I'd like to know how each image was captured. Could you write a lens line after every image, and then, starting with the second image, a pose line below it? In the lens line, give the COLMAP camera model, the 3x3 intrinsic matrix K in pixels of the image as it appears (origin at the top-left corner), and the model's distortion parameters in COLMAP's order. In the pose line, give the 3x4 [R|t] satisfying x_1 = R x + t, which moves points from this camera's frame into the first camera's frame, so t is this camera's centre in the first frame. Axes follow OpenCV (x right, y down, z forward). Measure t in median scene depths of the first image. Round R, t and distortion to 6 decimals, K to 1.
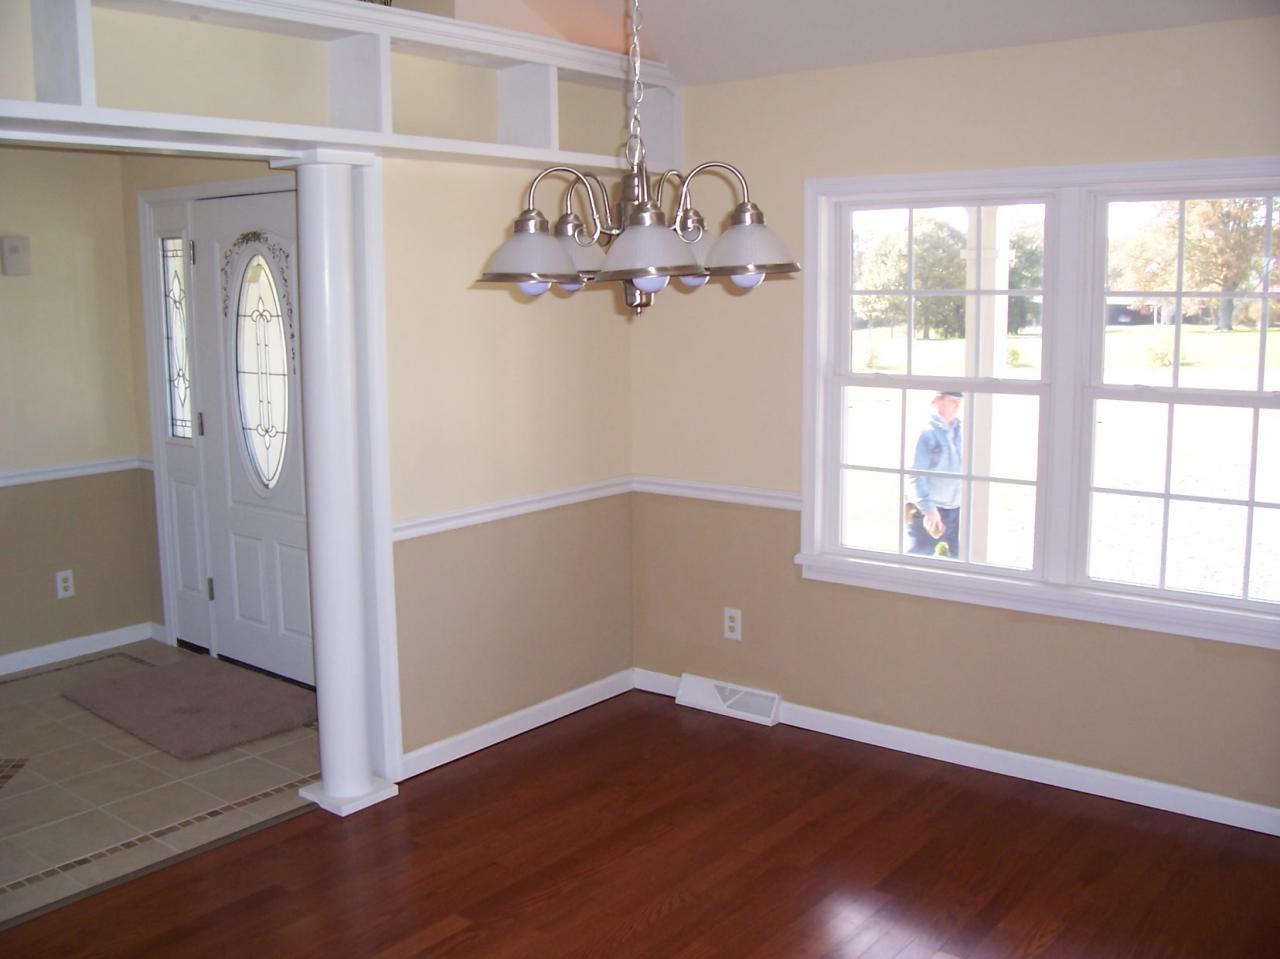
lens RADIAL K [[1233.0, 0, 640.0], [0, 1233.0, 479.5], [0, 0, 1]] dist [-0.170922, 0.143412]
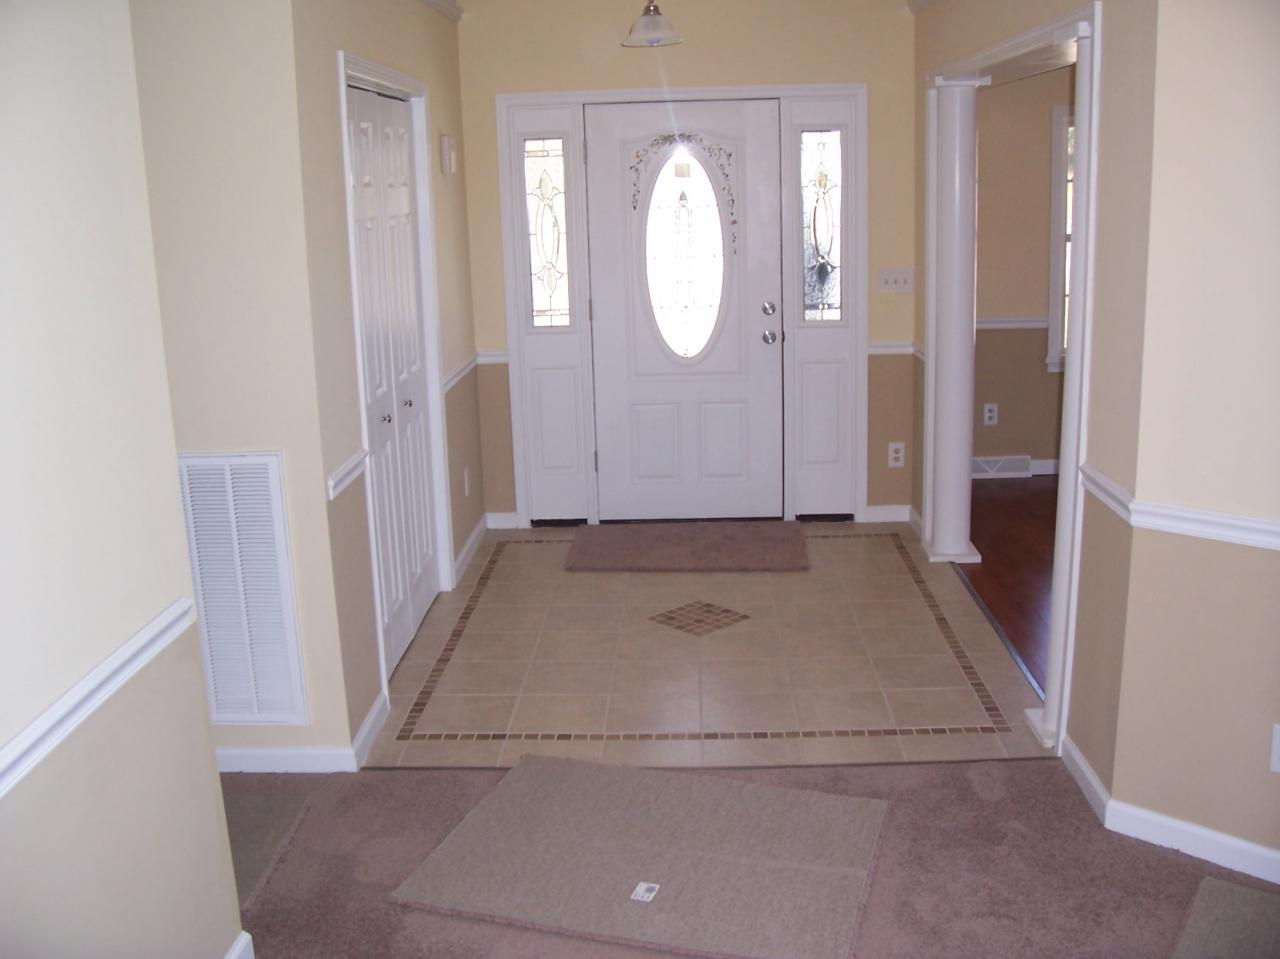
lens RADIAL K [[1233.0, 0, 640.0], [0, 1233.0, 479.5], [0, 0, 1]] dist [-0.170922, 0.143412]
pose [[0.814205, -0.160099, 0.558067, -0.998069], [0.121186, 0.986919, 0.106321, -0.007702], [-0.567789, -0.018938, 0.822956, 0.058204]]
